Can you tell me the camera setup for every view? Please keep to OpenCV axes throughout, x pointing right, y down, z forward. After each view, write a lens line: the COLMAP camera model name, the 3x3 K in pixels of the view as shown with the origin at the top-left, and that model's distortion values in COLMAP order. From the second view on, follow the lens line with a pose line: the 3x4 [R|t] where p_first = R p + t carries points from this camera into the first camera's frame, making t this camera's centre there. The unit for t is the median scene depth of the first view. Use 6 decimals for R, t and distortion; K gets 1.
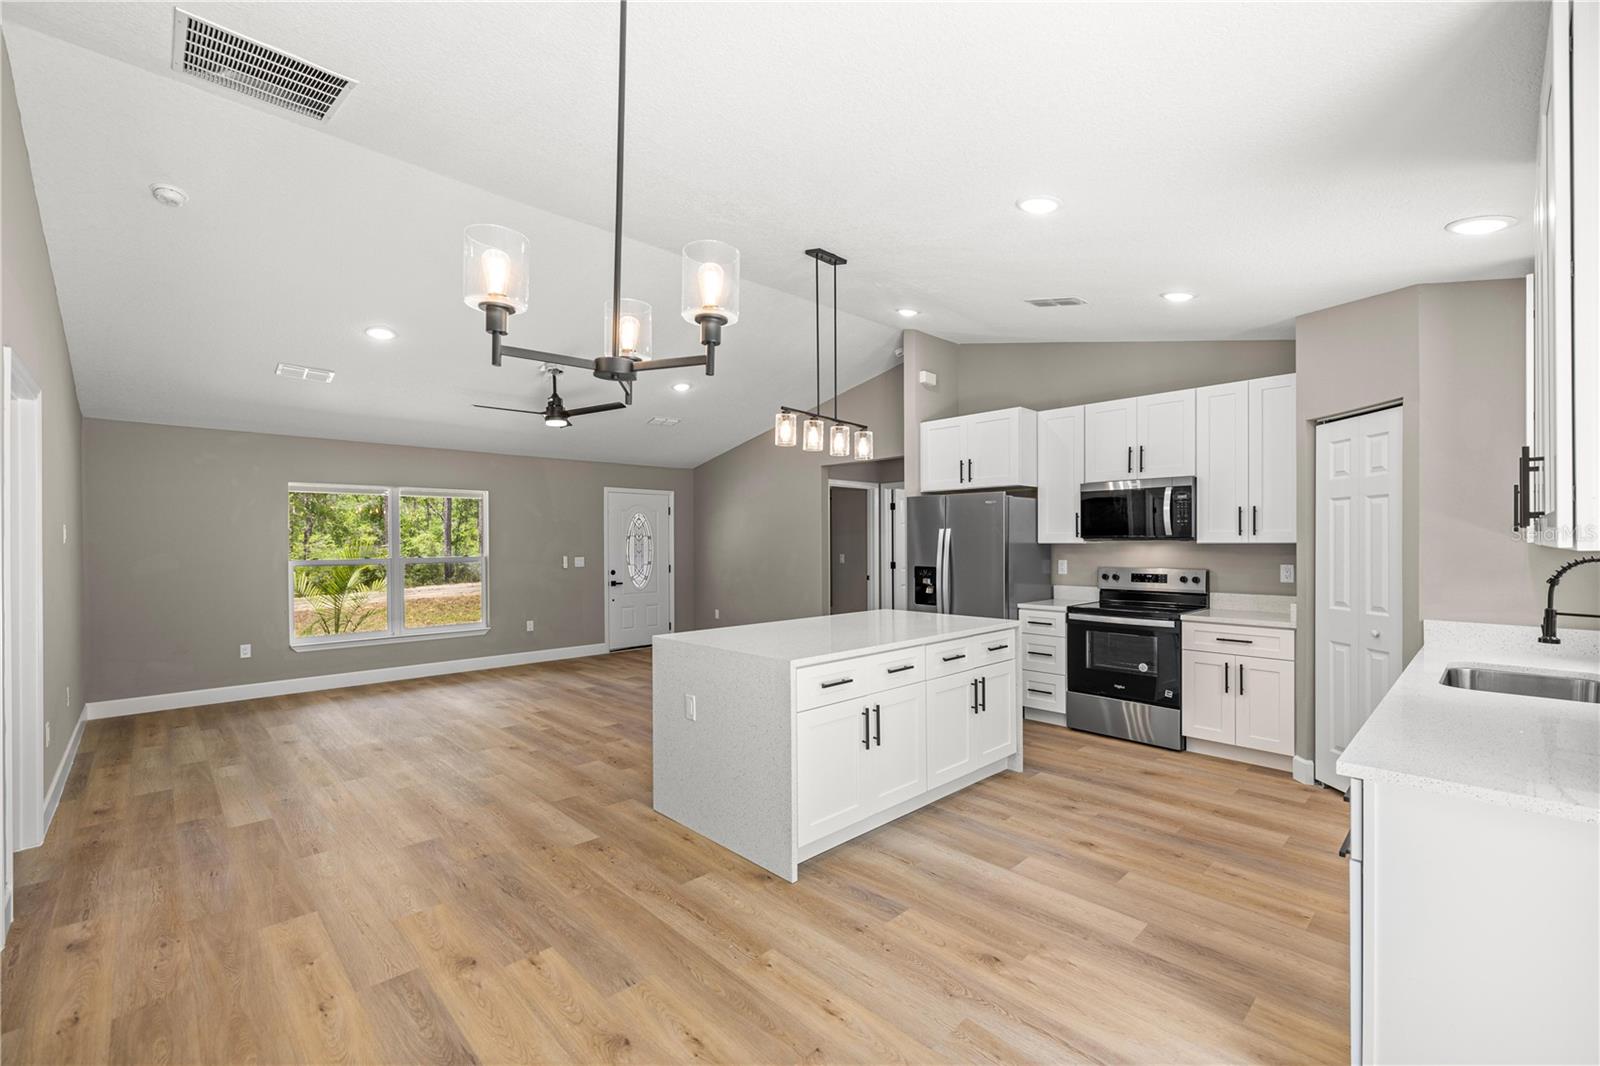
lens RADIAL K [[674.0, 0, 798.3], [0, 674.0, 539.2], [0, 0, 1]] dist [0.000223, -0.000019]
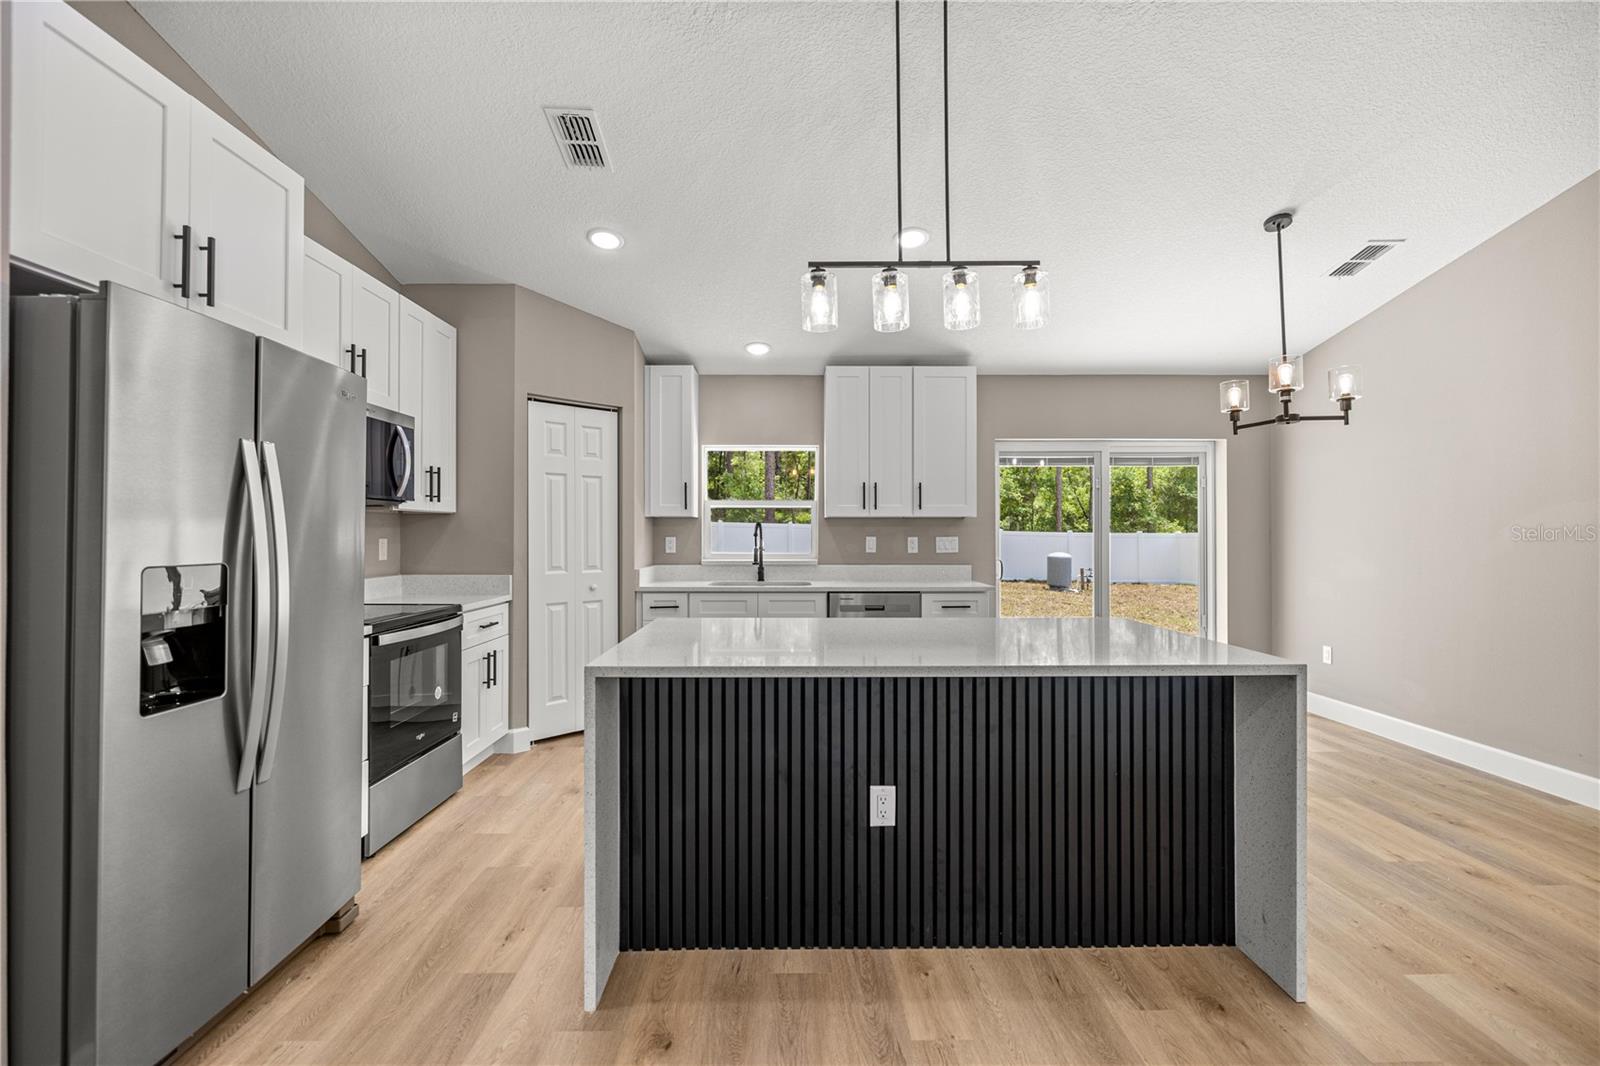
lens RADIAL K [[712.4, 0, 792.1], [0, 712.4, 526.5], [0, 0, 1]] dist [-0.006327, 0.000176]
pose [[-0.726554, 0.011648, 0.687010, -0.236315], [0.002249, 0.999891, -0.014574, 0.036420], [-0.687105, -0.009044, -0.726501, 1.290191]]
